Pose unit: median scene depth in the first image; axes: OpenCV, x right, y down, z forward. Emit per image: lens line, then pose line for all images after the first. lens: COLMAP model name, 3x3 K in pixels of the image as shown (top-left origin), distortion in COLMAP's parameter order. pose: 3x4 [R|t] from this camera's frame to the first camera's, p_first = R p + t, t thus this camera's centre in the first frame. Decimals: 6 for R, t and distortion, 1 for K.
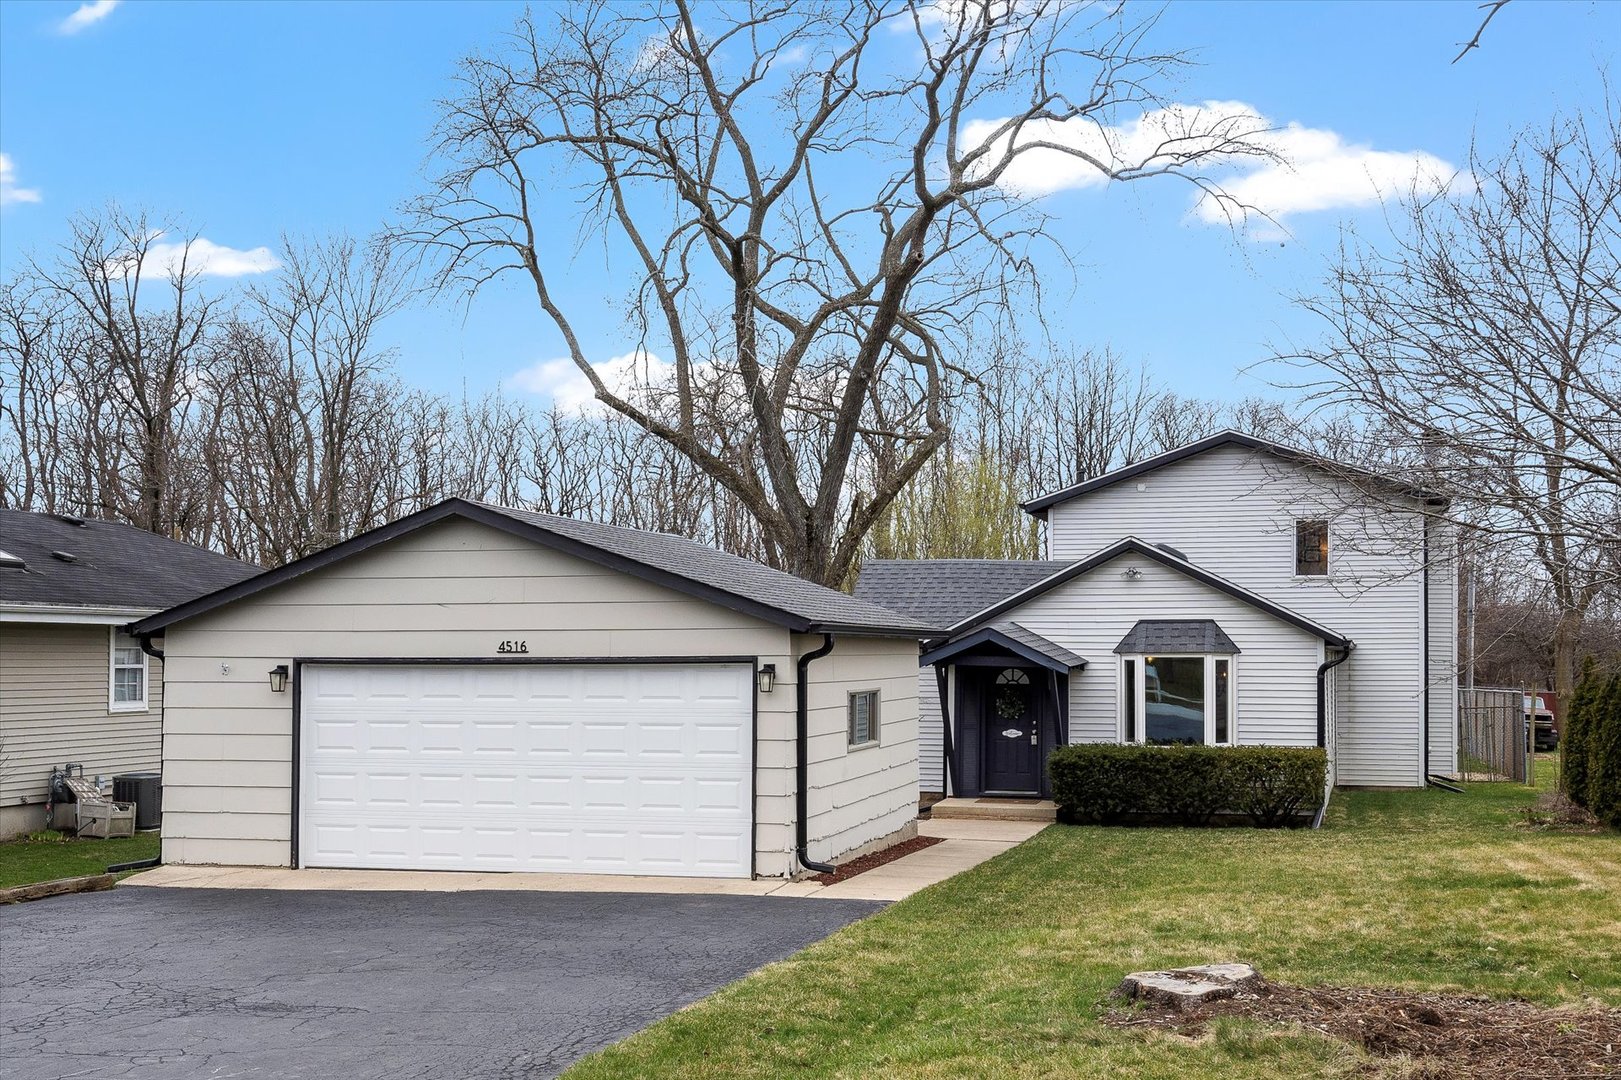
lens RADIAL K [[741.1, 0, 814.9], [0, 741.1, 520.3], [0, 0, 1]] dist [-0.004925, -0.000315]
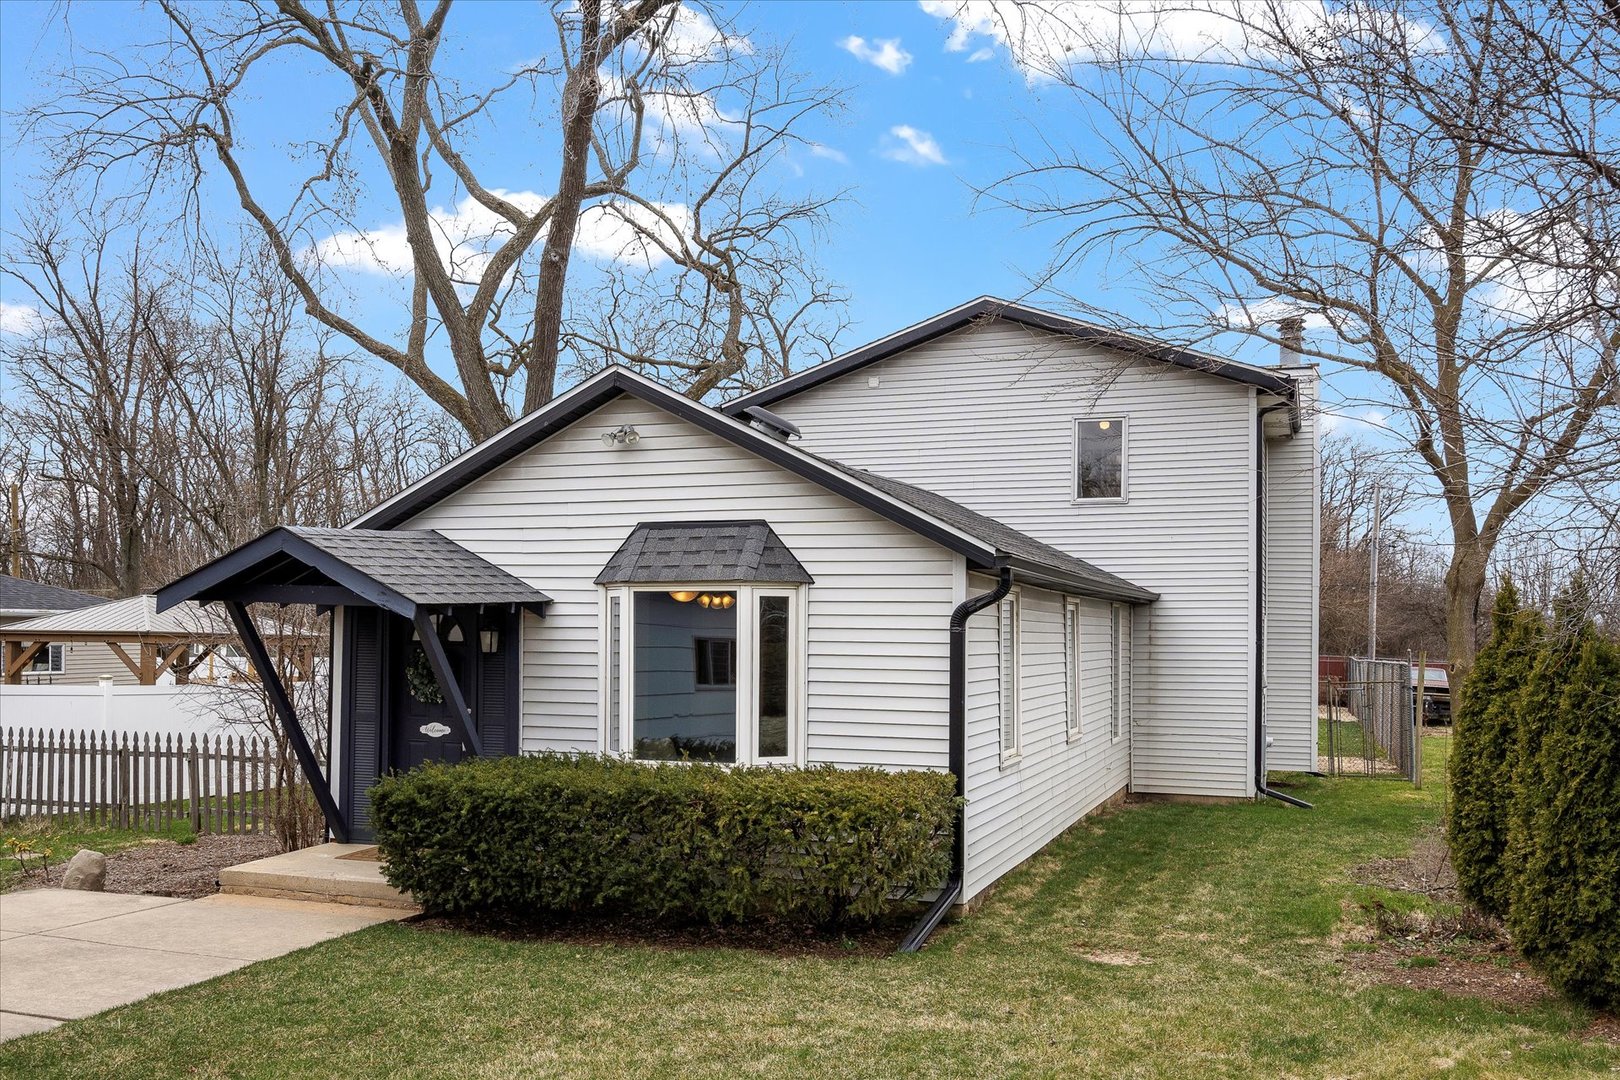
lens RADIAL K [[620.5, 0, 809.3], [0, 620.5, 518.2], [0, 0, 1]] dist [-0.007421, -0.000225]
pose [[0.999770, 0.002443, -0.021299, 0.573995], [-0.002351, 0.999988, 0.004355, 0.129998], [0.021309, -0.004304, 0.999764, 0.559878]]
